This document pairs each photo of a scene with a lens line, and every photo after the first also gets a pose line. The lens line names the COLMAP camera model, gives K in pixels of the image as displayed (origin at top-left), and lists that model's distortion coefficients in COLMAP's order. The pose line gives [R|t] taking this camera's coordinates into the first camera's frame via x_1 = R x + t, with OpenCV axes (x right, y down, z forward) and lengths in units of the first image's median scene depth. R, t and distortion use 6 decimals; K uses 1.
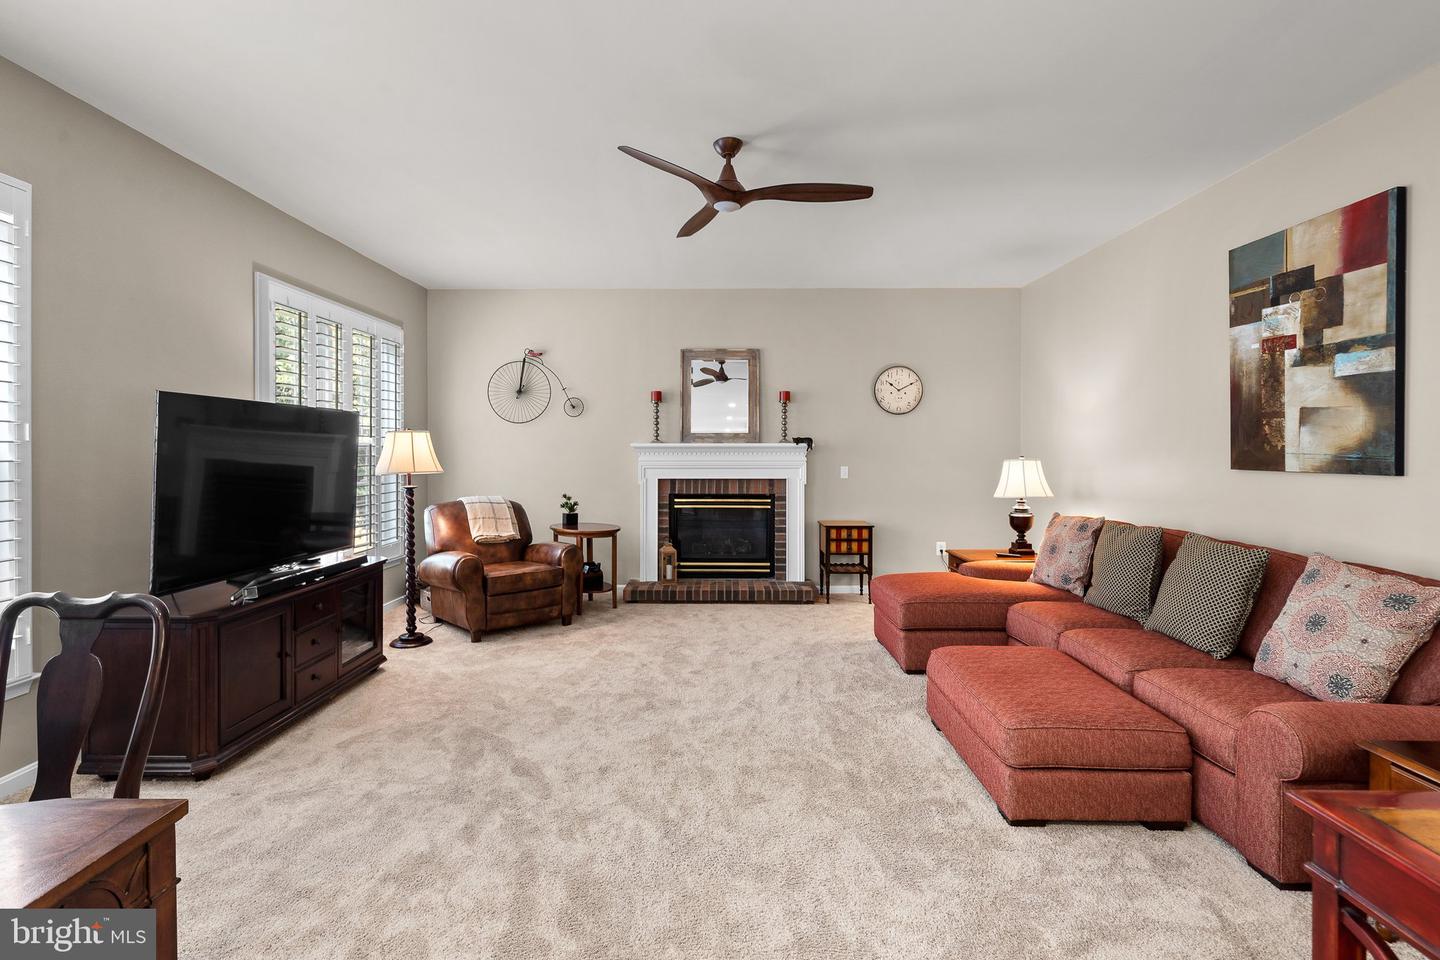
lens RADIAL K [[674.1, 0, 712.2], [0, 674.1, 456.4], [0, 0, 1]] dist [-0.000579, 0.000541]
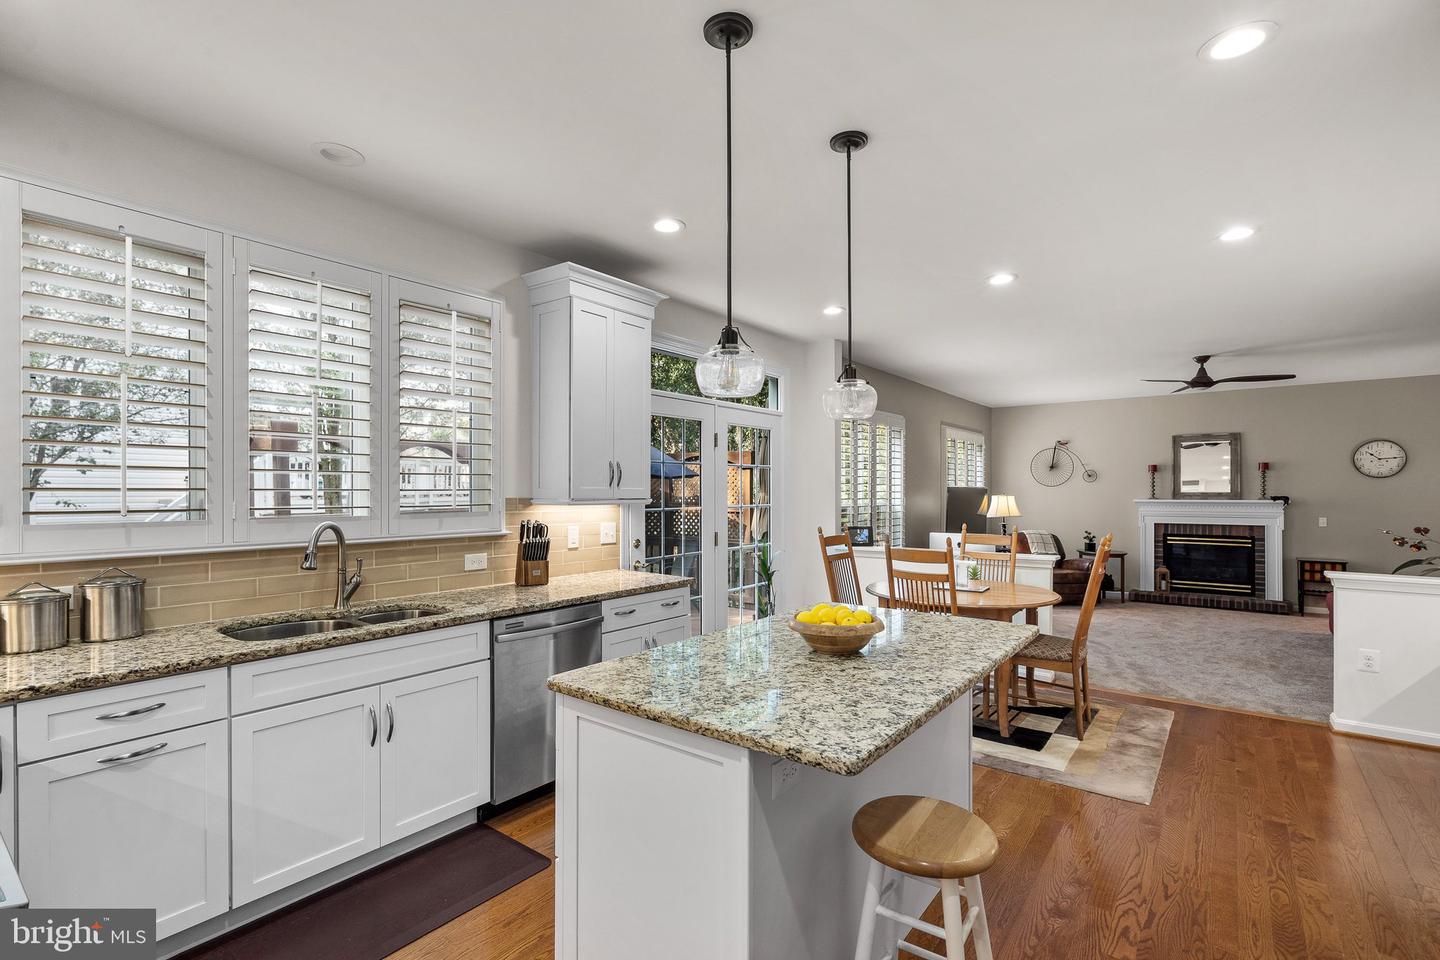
lens RADIAL K [[659.0, 0, 716.9], [0, 659.0, 491.4], [0, 0, 1]] dist [0.000240, 0.000297]
pose [[0.797164, -0.002169, -0.603759, 0.033044], [-0.003221, 0.999964, -0.007846, -0.025595], [0.603754, 0.008199, 0.797129, -0.850563]]
